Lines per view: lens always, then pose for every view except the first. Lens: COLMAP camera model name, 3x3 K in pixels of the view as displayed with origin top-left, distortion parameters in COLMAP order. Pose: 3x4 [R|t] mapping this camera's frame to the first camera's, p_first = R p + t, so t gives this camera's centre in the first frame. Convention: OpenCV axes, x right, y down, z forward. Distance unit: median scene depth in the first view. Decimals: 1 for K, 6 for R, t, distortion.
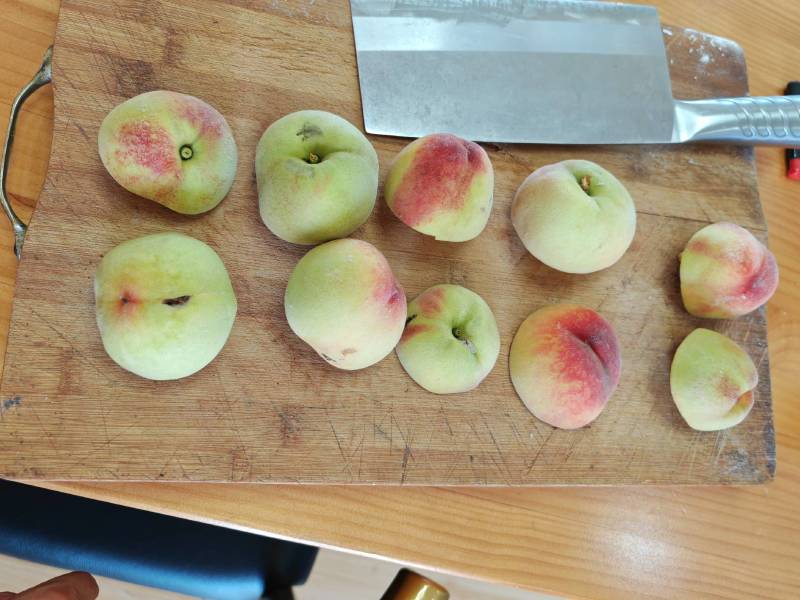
lens RADIAL K [[599.8, 0, 404.7], [0, 599.8, 302.8], [0, 0, 1]] dist [-0.003106, -0.000526]
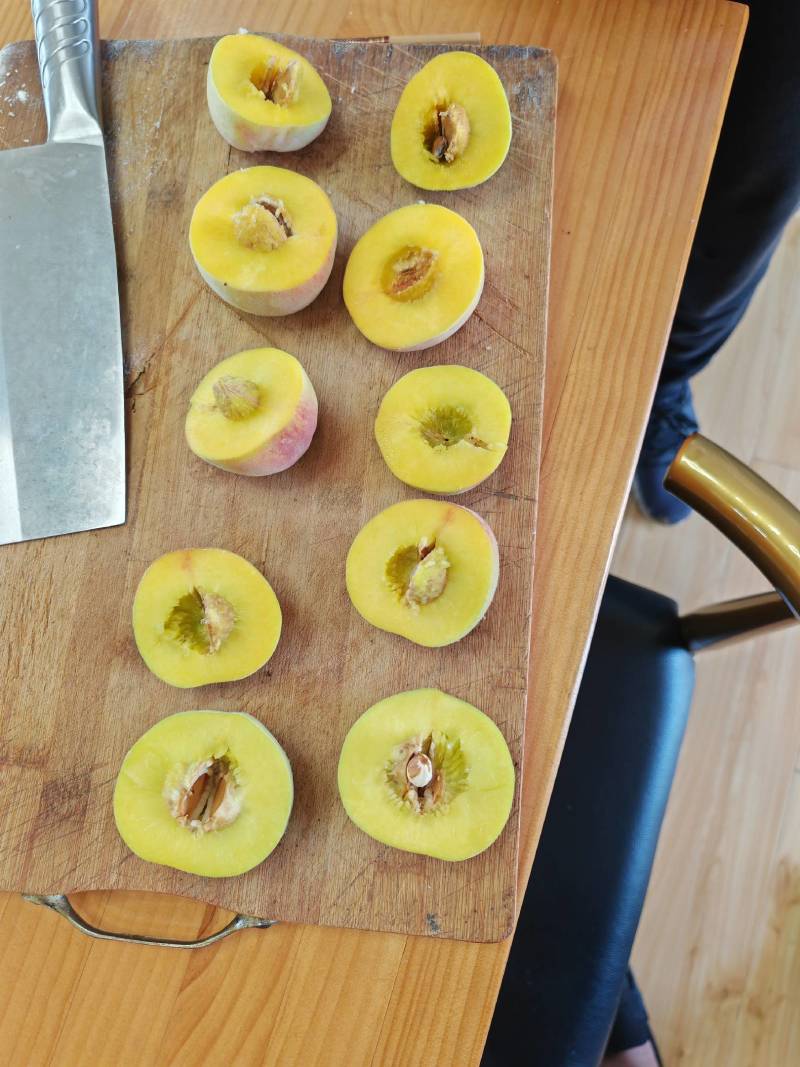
lens RADIAL K [[799.9, 0, 399.1], [0, 799.9, 535.7], [0, 0, 1]] dist [-0.003106, -0.000526]
pose [[0.027151, -0.997403, -0.066715, 0.017436], [0.994116, 0.019940, 0.106474, -0.024824], [-0.104867, -0.069213, 0.992075, -0.156850]]
